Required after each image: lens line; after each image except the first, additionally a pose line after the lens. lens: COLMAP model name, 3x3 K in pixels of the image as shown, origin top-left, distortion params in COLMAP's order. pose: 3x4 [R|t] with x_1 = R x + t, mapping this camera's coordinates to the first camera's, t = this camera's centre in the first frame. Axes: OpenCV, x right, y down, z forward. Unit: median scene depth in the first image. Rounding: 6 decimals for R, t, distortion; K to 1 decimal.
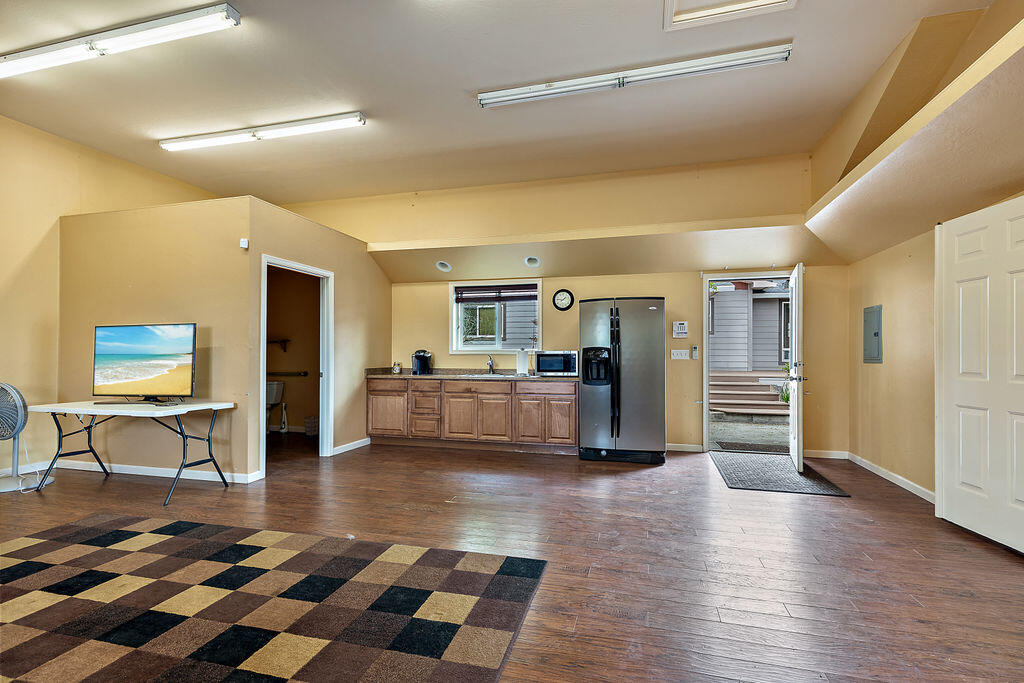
lens RADIAL K [[471.6, 0, 512.0], [0, 471.6, 341.5], [0, 0, 1]] dist [0.003571, 0.000000]
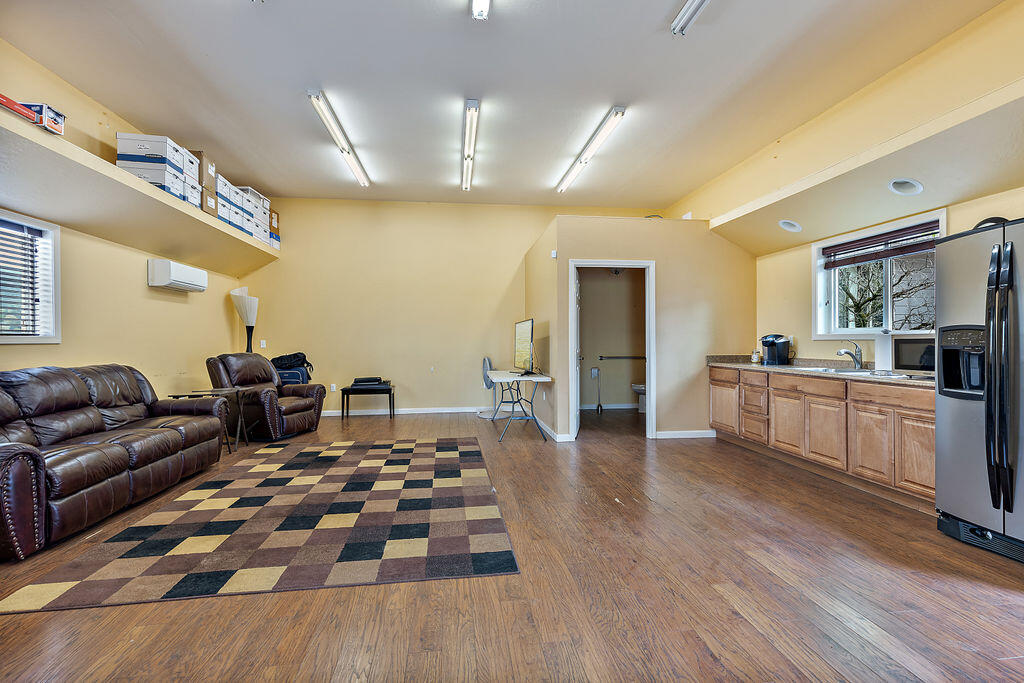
lens RADIAL K [[466.4, 0, 512.3], [0, 466.4, 328.3], [0, 0, 1]] dist [0.003375, 0.000312]
pose [[0.377030, -0.027753, -0.925785, 0.443367], [0.027672, 0.999442, -0.018691, 0.011279], [0.925788, -0.018571, 0.377588, 0.328456]]
